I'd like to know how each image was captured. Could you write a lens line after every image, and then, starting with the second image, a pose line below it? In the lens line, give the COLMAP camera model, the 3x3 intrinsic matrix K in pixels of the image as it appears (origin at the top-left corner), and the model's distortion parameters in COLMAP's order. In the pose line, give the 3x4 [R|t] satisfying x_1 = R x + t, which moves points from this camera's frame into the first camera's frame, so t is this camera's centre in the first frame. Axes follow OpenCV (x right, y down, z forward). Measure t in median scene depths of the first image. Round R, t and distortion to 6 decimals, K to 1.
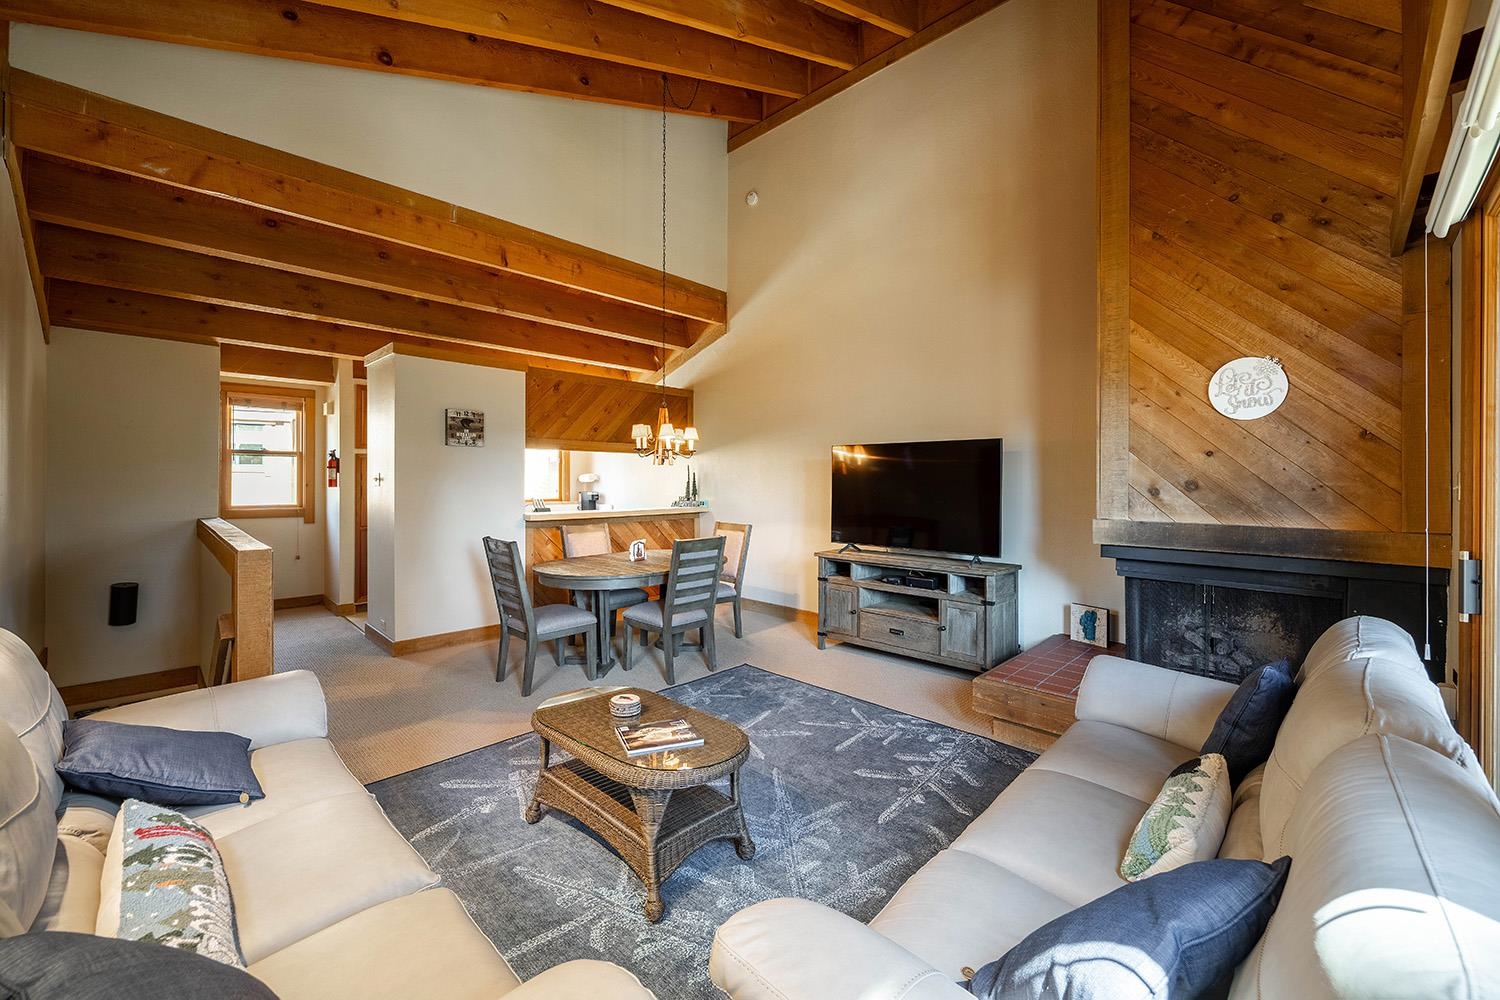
lens RADIAL K [[601.4, 0, 731.9], [0, 601.4, 481.3], [0, 0, 1]] dist [-0.000070, -0.000123]
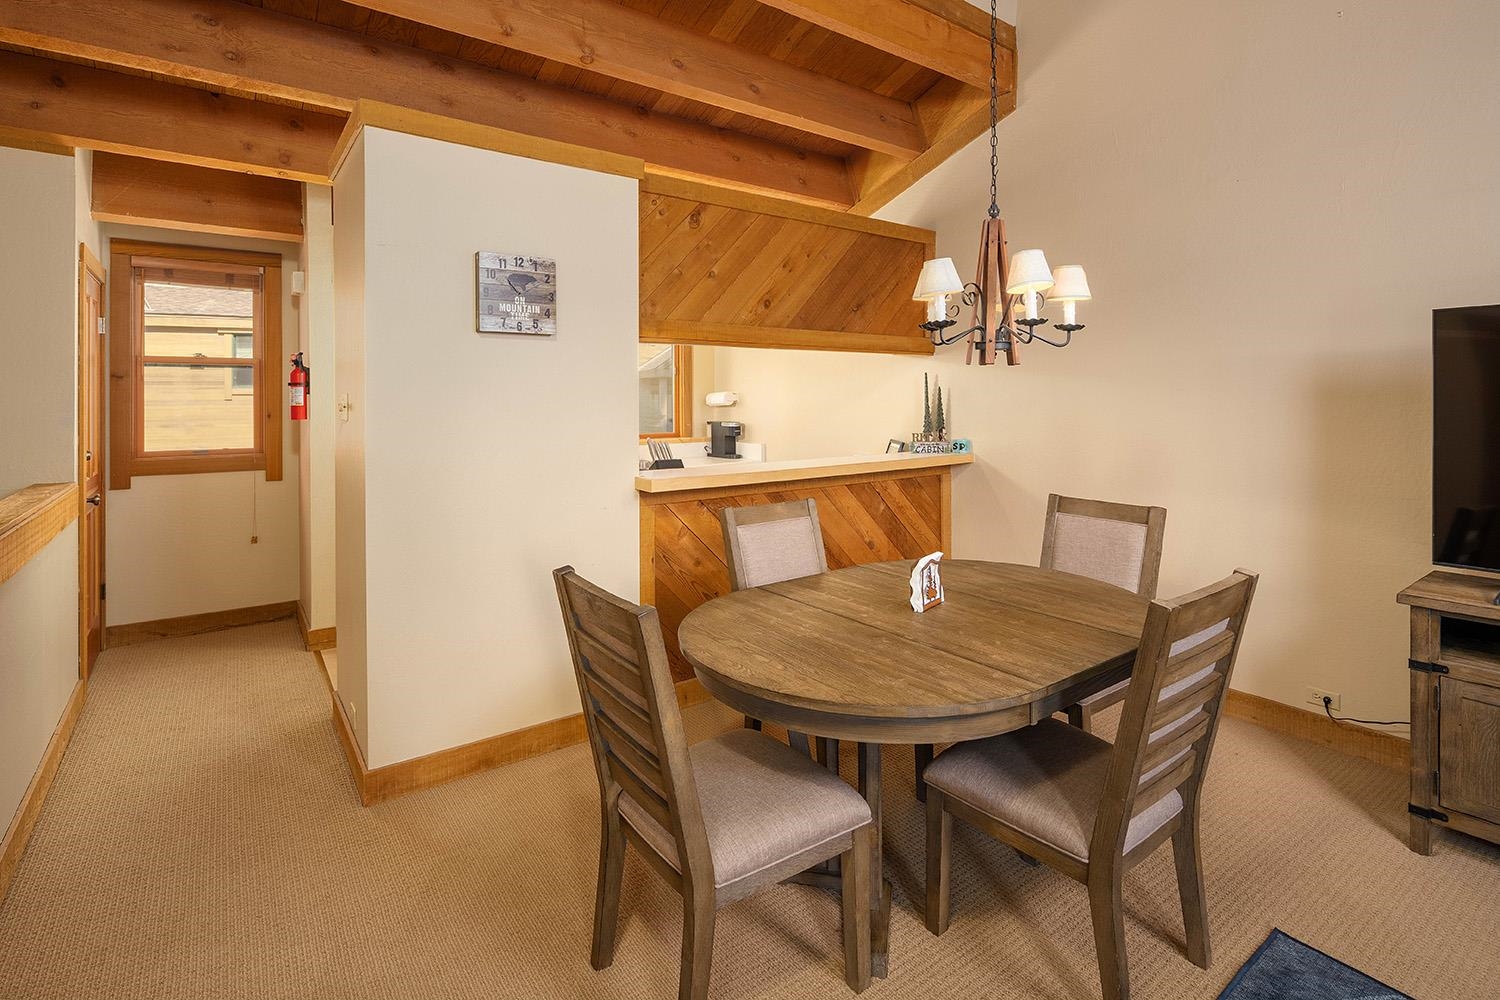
lens RADIAL K [[736.1, 0, 746.3], [0, 736.1, 389.3], [0, 0, 1]] dist [-0.001800, -0.000073]
pose [[0.990328, -0.011387, -0.138279, -0.191274], [0.009413, 0.999844, -0.014919, -0.005851], [0.138428, 0.013473, 0.990281, 0.463382]]
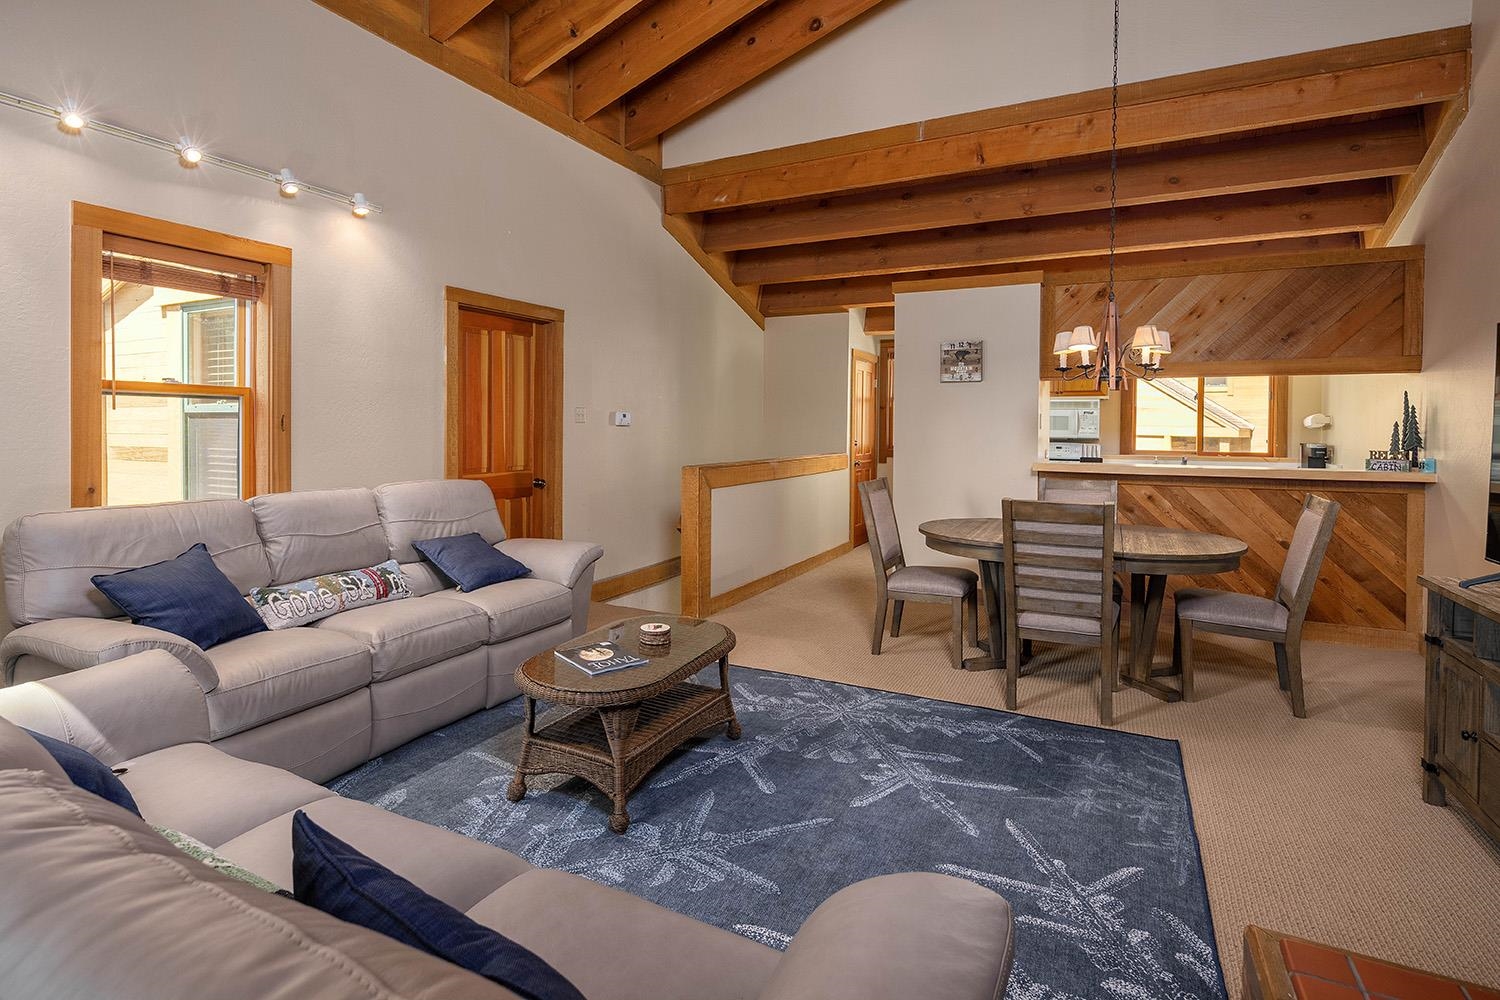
lens RADIAL K [[712.3, 0, 751.1], [0, 712.3, 441.4], [0, 0, 1]] dist [-0.000581, -0.000172]
pose [[0.321043, 0.017885, -0.946896, 0.454364], [-0.010073, 0.999830, 0.015469, 0.017252], [0.947011, 0.004572, 0.321169, 0.362132]]
